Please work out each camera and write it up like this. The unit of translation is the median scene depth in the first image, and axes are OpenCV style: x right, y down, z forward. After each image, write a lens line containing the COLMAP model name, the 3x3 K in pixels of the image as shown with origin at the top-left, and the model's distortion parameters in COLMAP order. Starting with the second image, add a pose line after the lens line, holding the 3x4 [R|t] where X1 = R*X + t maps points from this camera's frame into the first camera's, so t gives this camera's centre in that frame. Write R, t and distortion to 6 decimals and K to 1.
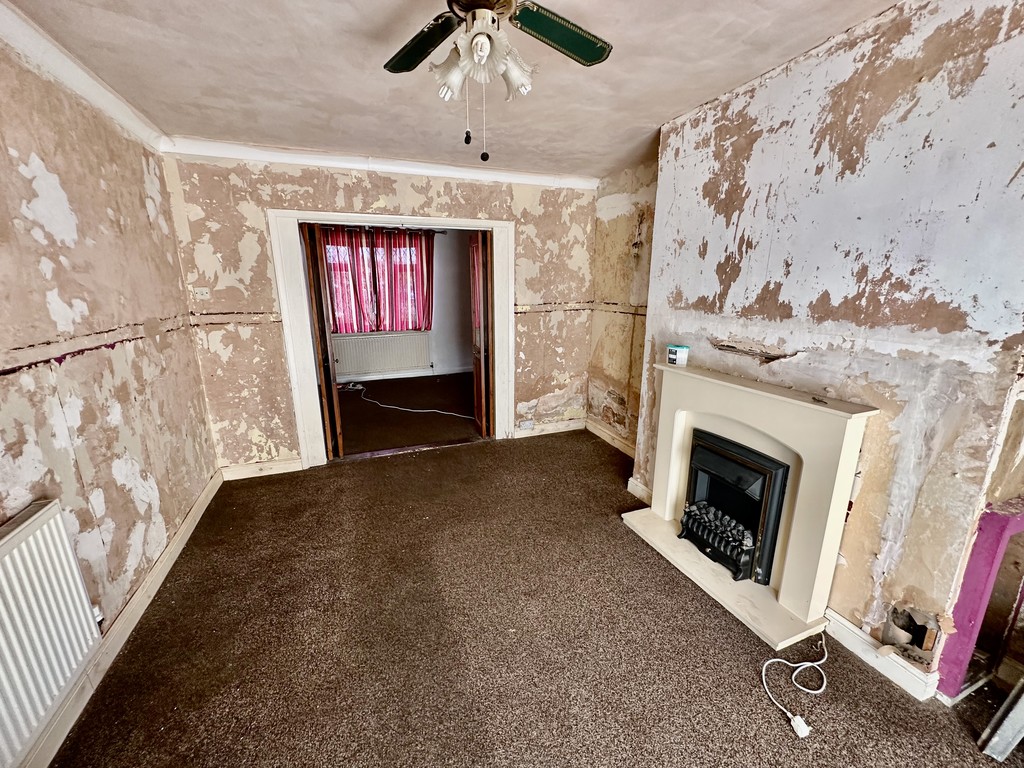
lens RADIAL K [[409.4, 0, 510.8], [0, 409.4, 386.6], [0, 0, 1]] dist [-0.002459, 0.000082]
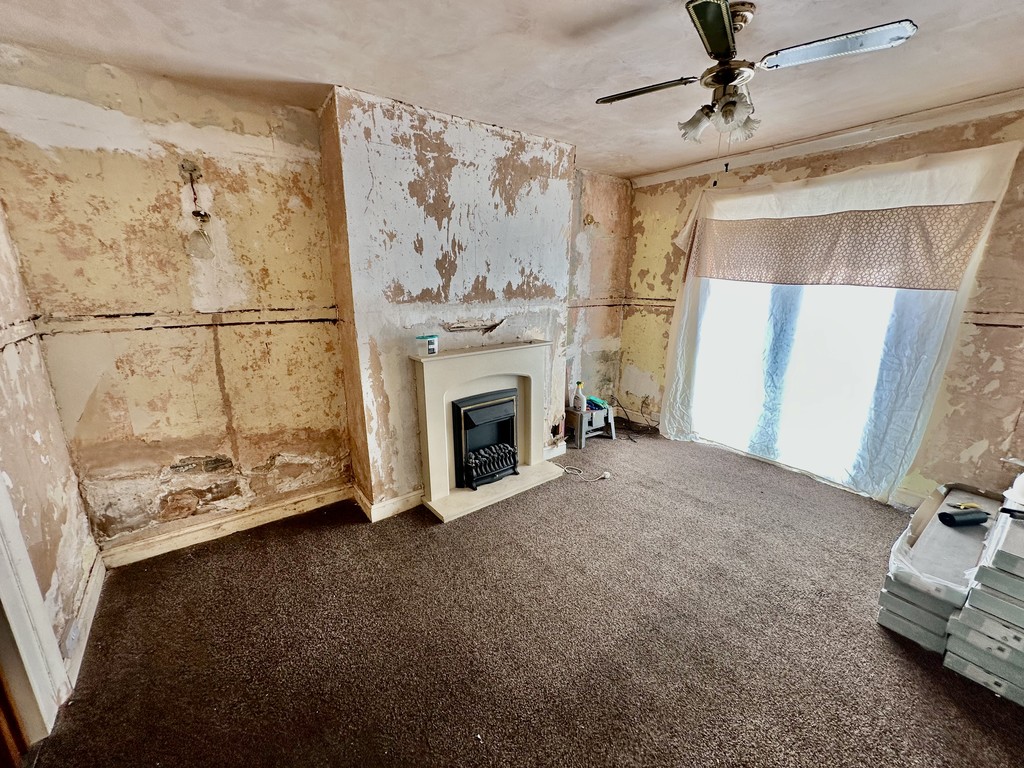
lens RADIAL K [[409.4, 0, 511.1], [0, 409.4, 382.5], [0, 0, 1]] dist [-0.002459, 0.000082]
pose [[-0.277466, -0.233149, 0.932016, -0.752590], [0.238110, 0.923152, 0.301818, -0.294767], [-0.930761, 0.305667, -0.200628, 1.205297]]
